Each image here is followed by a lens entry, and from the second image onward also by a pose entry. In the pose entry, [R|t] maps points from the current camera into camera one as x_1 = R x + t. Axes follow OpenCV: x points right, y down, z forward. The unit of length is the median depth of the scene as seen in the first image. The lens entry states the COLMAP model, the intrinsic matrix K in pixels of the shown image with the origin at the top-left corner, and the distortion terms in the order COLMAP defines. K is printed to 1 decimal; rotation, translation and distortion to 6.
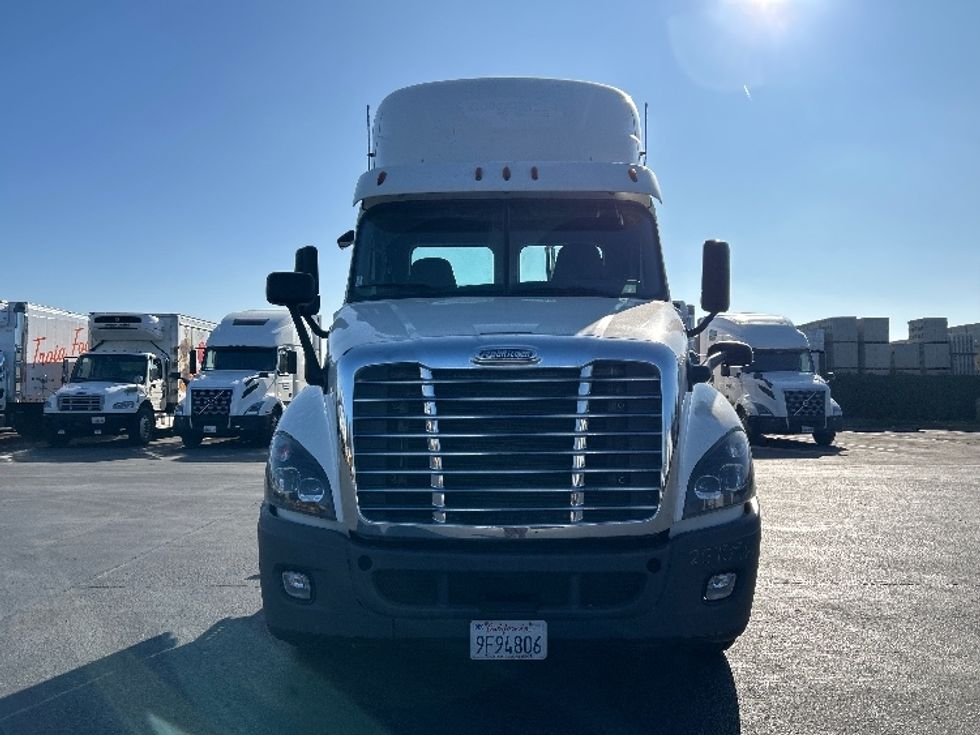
lens RADIAL K [[751.1, 0, 490.0], [0, 751.1, 367.5], [0, 0, 1]] dist [0.004917, -0.000778]
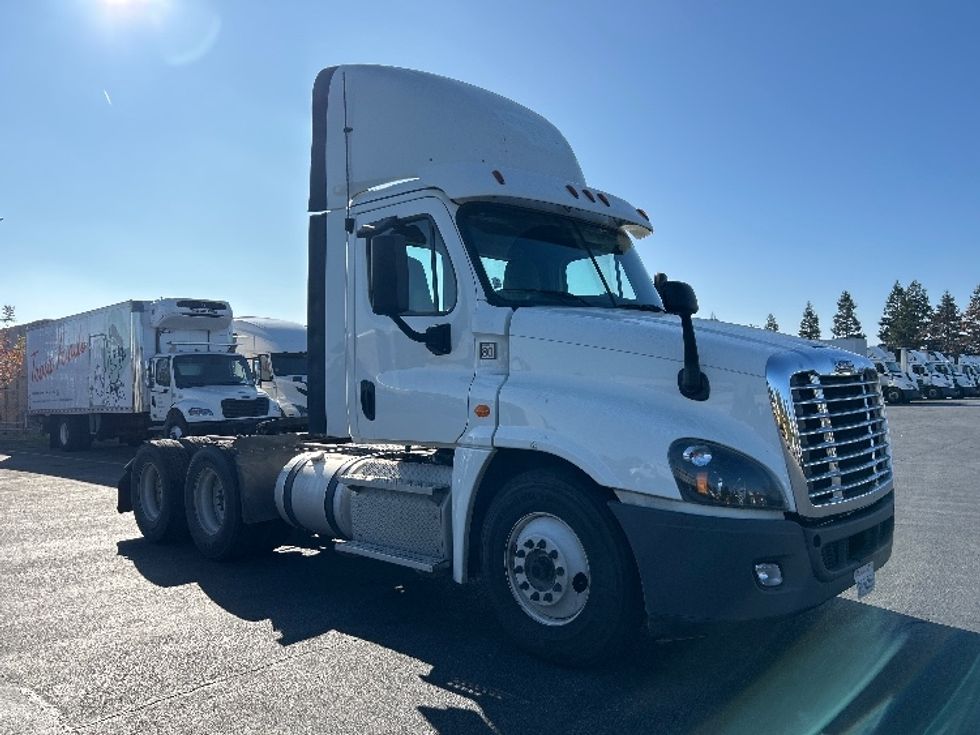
lens RADIAL K [[751.1, 0, 490.0], [0, 751.1, 367.5], [0, 0, 1]] dist [0.004917, -0.000778]
pose [[0.672584, 0.002394, 0.740017, -0.928679], [0.000278, 0.999994, -0.003489, -0.005053], [-0.740021, 0.002553, 0.672579, 0.391079]]
